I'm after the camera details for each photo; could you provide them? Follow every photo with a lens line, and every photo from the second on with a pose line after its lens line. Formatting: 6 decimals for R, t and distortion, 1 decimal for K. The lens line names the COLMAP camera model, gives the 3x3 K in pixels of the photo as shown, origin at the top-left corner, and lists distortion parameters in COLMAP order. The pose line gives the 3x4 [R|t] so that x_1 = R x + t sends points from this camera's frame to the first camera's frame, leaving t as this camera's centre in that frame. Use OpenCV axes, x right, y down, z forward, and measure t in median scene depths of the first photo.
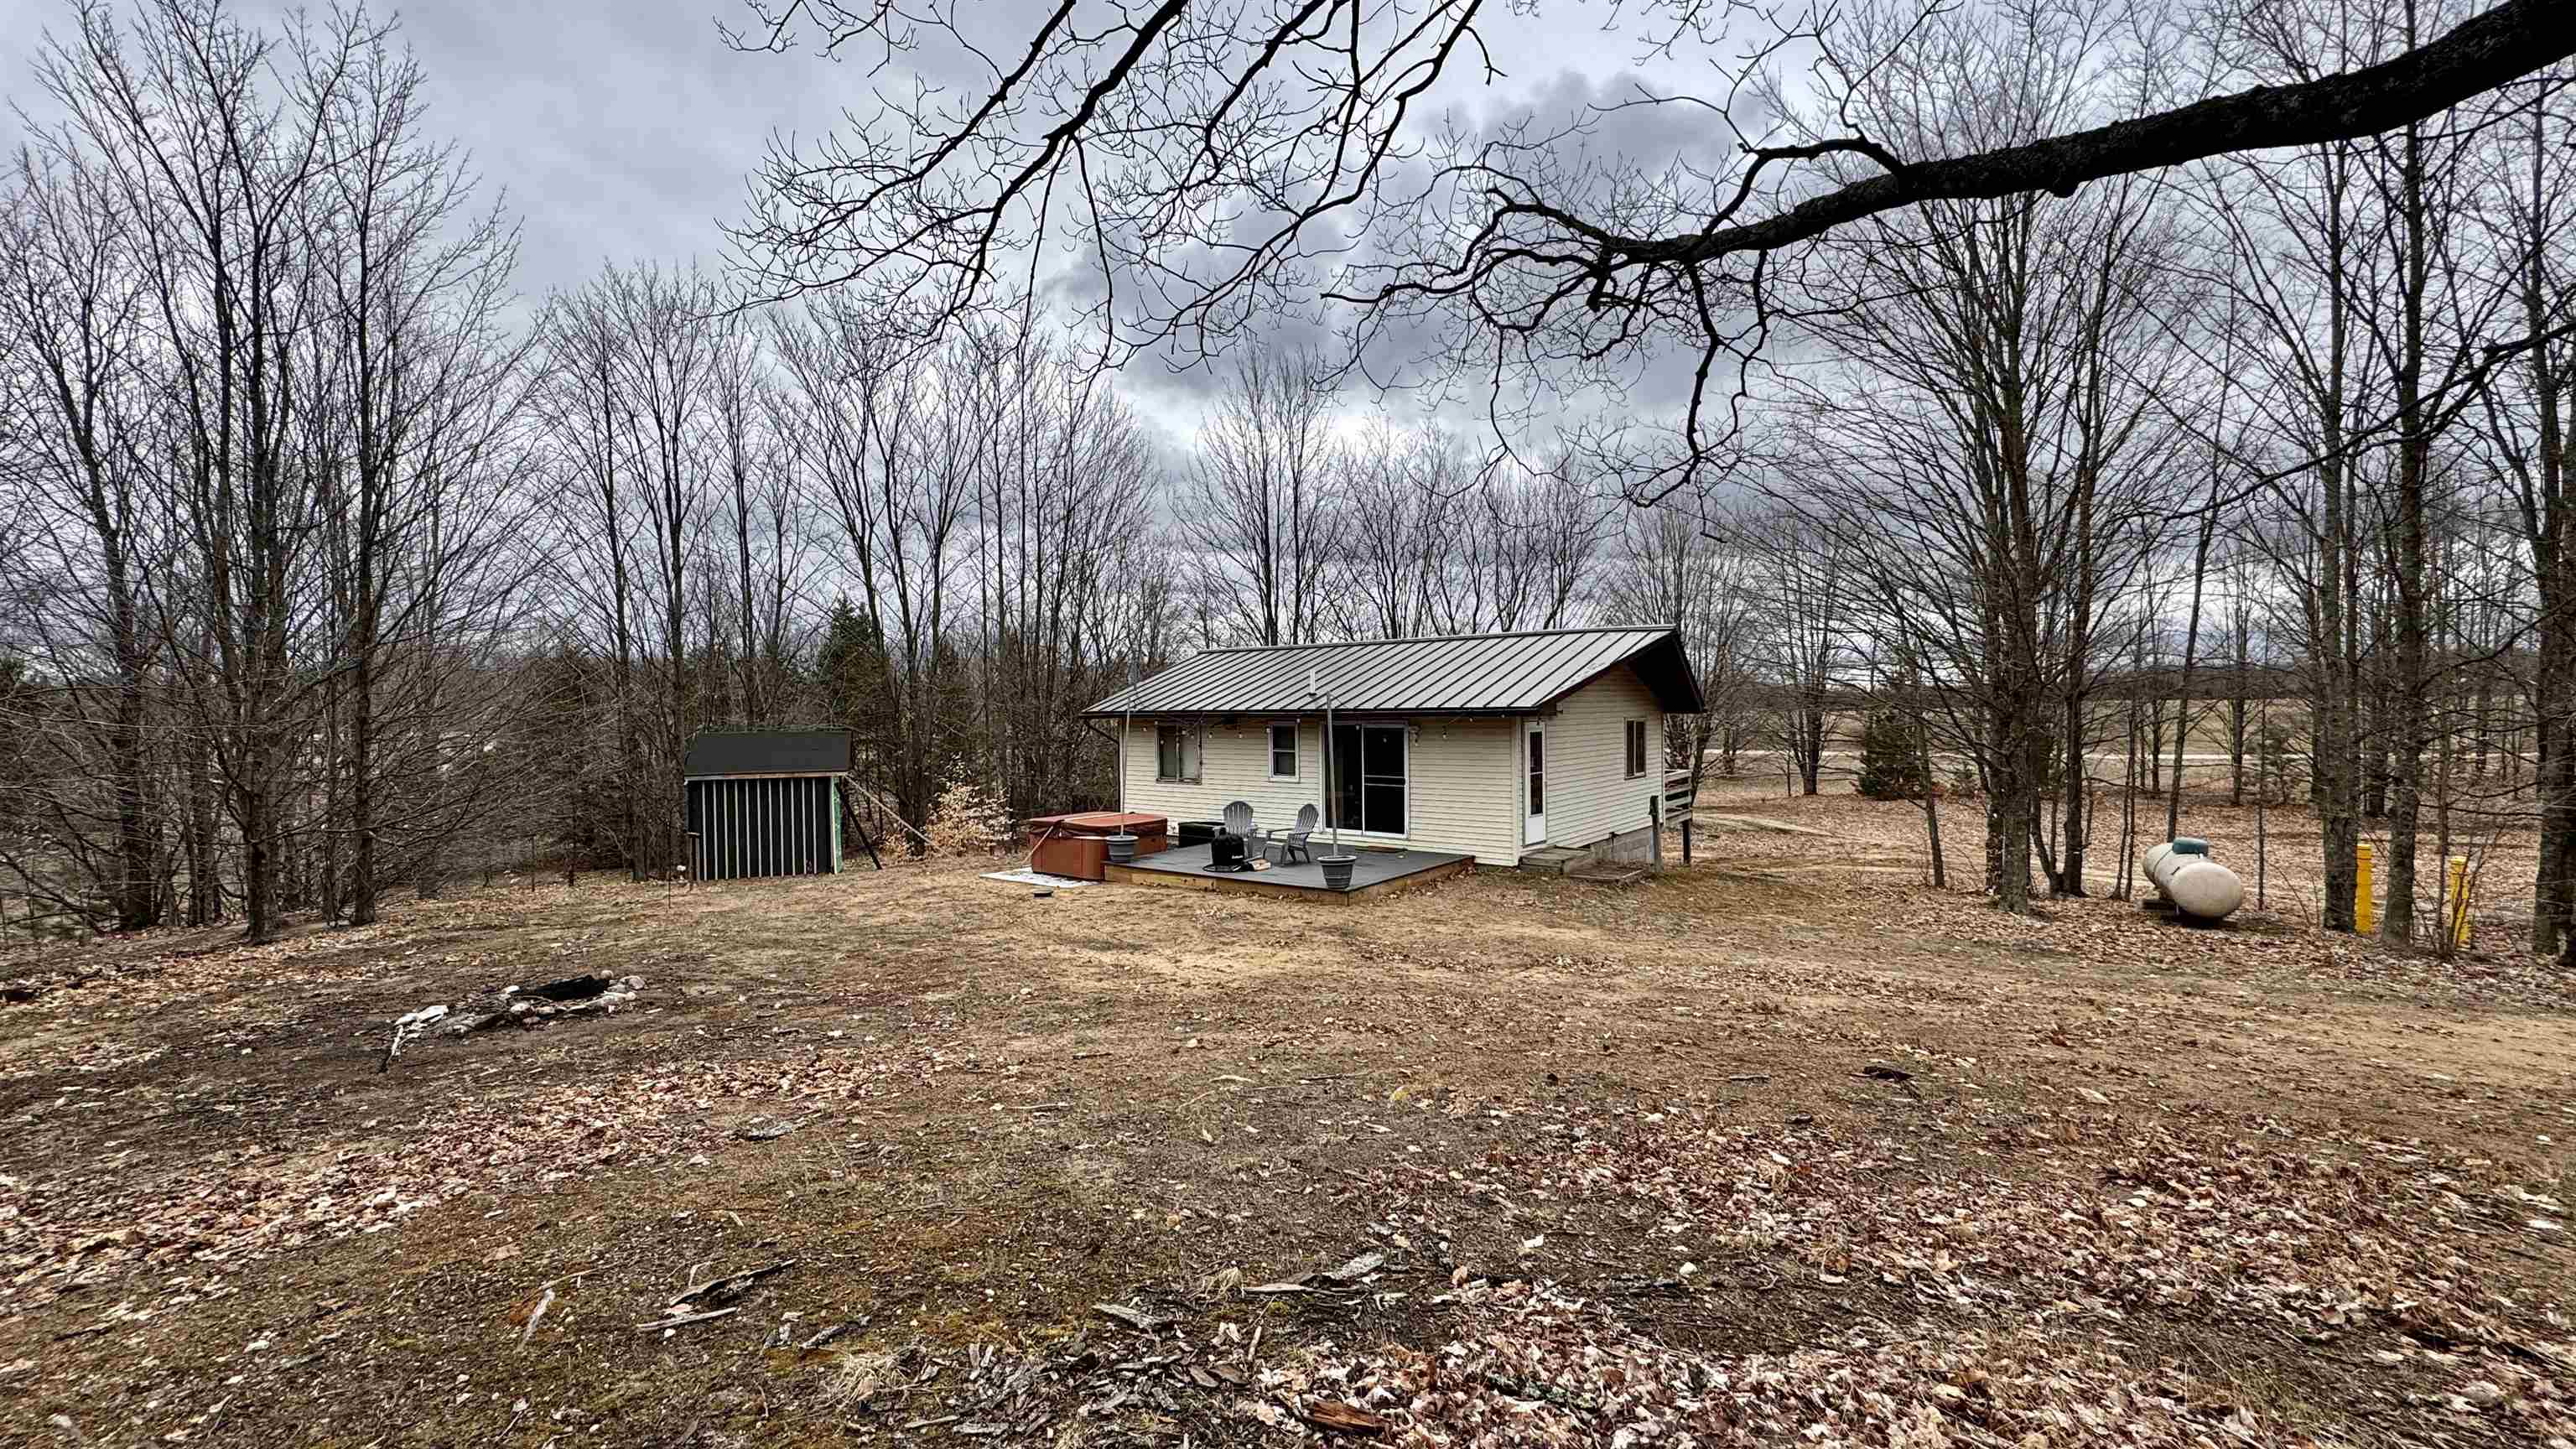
lens RADIAL K [[1028.8, 0, 1280.9], [0, 1028.8, 727.1], [0, 0, 1]] dist [-0.004060, 0.001493]
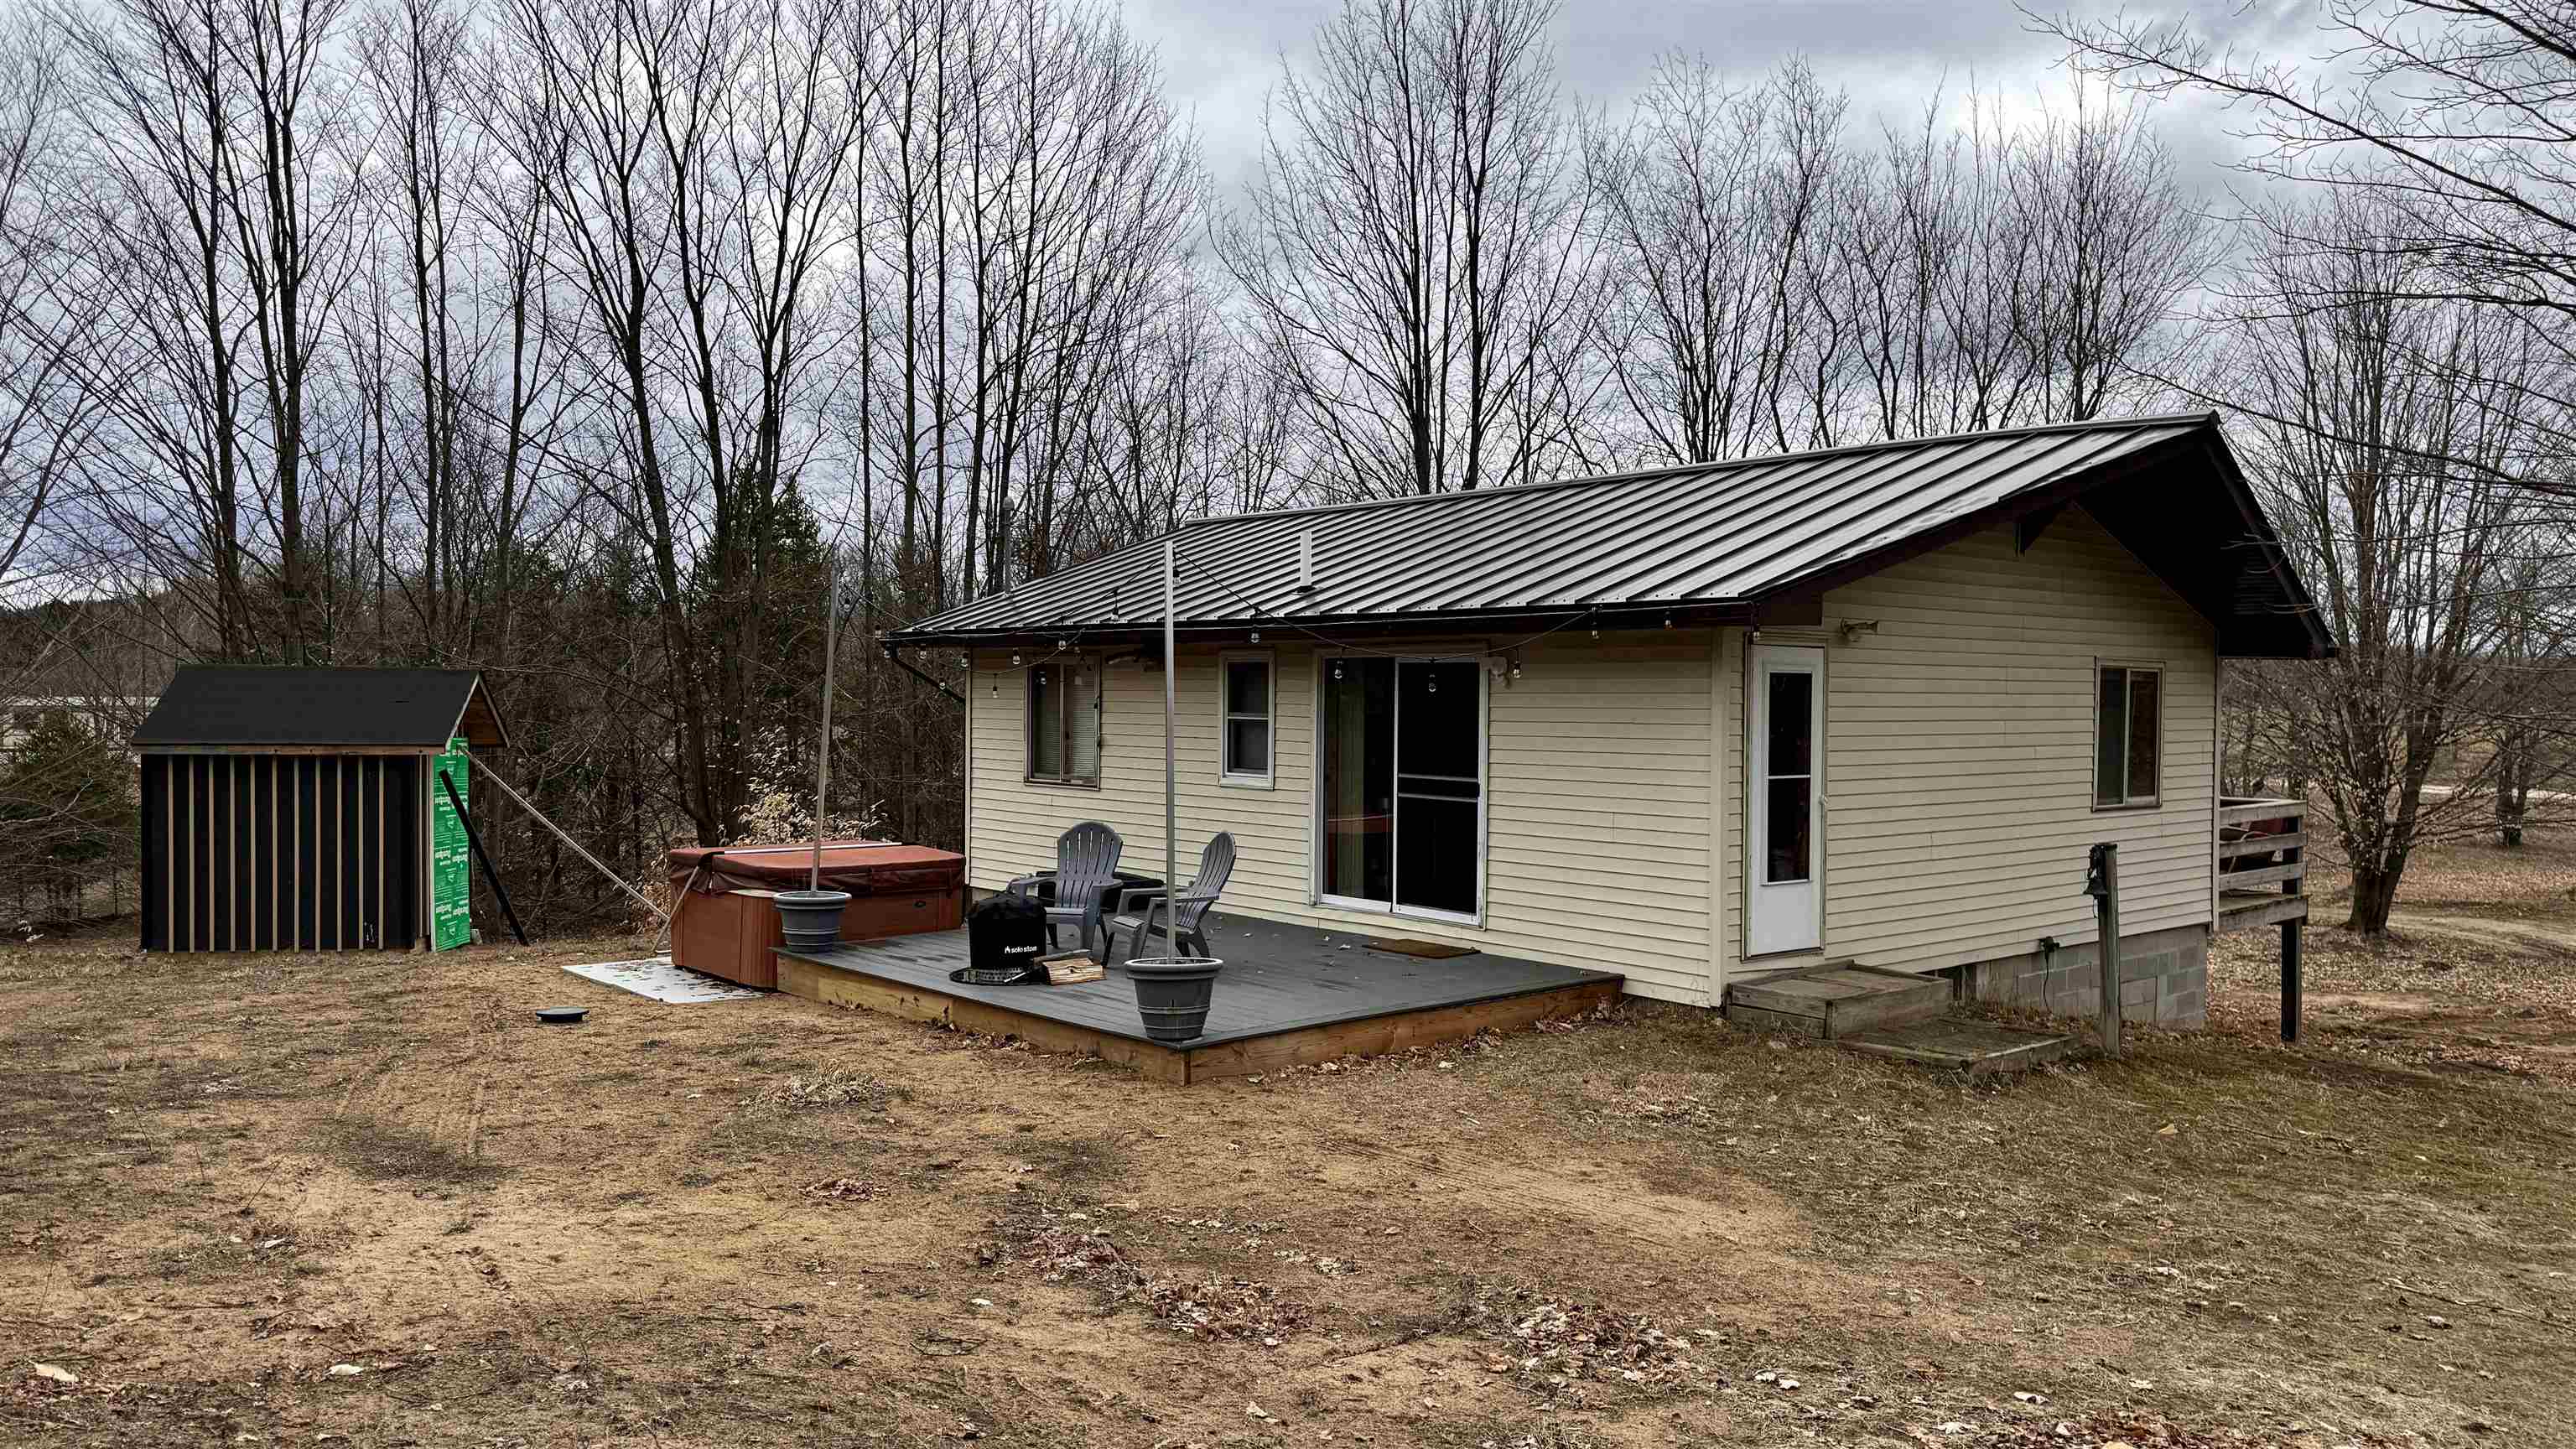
lens RADIAL K [[1794.6, 0, 1303.2], [0, 1794.6, 707.9], [0, 0, 1]] dist [0.042475, -0.000484]
pose [[0.982431, 0.022269, -0.185292, 0.178210], [-0.024313, 0.999666, -0.008766, 0.027203], [0.185035, 0.013117, 0.982644, 0.261844]]
